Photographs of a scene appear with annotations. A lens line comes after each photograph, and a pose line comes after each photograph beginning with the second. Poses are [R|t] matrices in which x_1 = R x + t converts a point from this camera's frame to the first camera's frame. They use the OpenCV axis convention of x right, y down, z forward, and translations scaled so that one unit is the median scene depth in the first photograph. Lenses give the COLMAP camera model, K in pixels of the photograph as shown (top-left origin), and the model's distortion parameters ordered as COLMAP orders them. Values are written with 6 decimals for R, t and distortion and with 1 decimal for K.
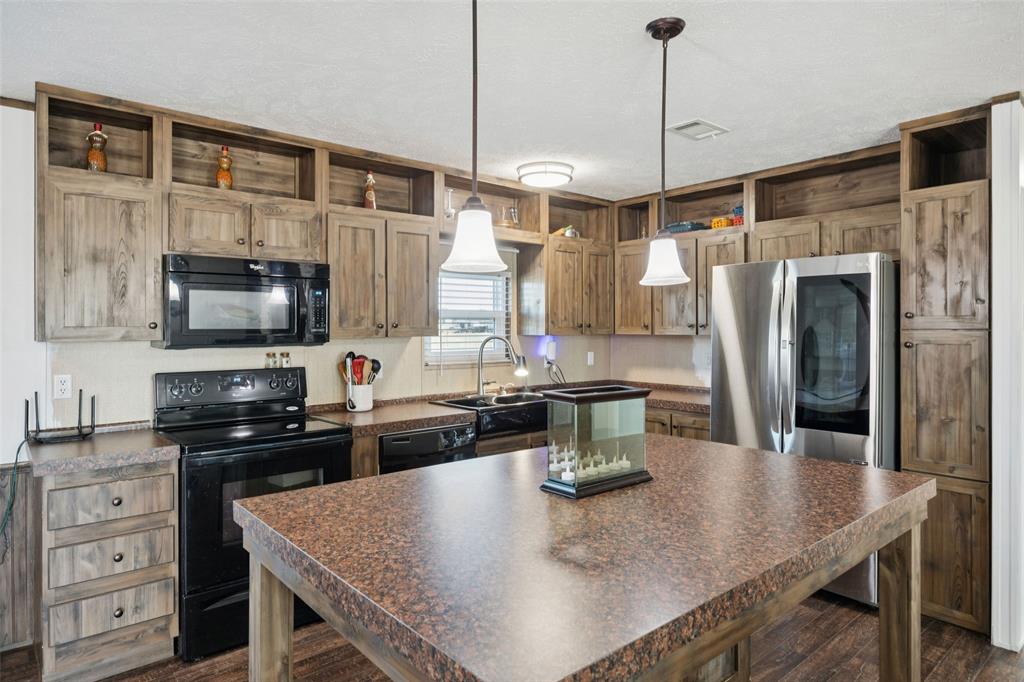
lens RADIAL K [[606.2, 0, 513.3], [0, 606.2, 329.5], [0, 0, 1]] dist [0.000186, 0.000047]
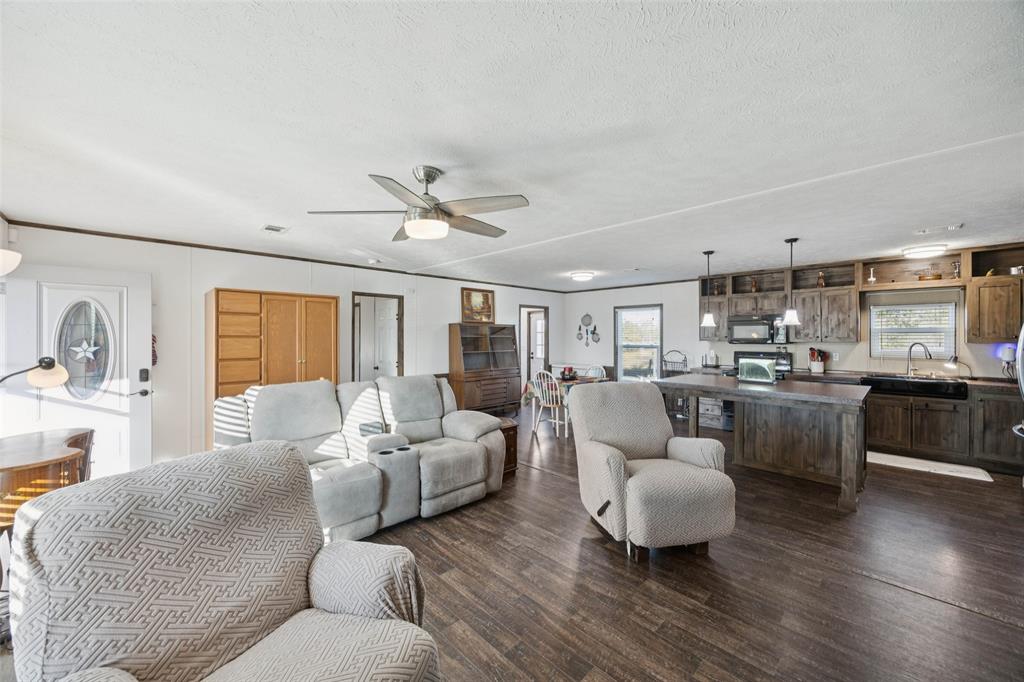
lens RADIAL K [[390.1, 0, 512.0], [0, 390.1, 329.2], [0, 0, 1]] dist [0.001215, -0.000270]
pose [[0.067570, -0.011348, -0.997650, 1.422075], [0.000367, 0.999936, -0.011349, -0.023310], [0.997714, 0.000400, 0.067570, -0.344022]]
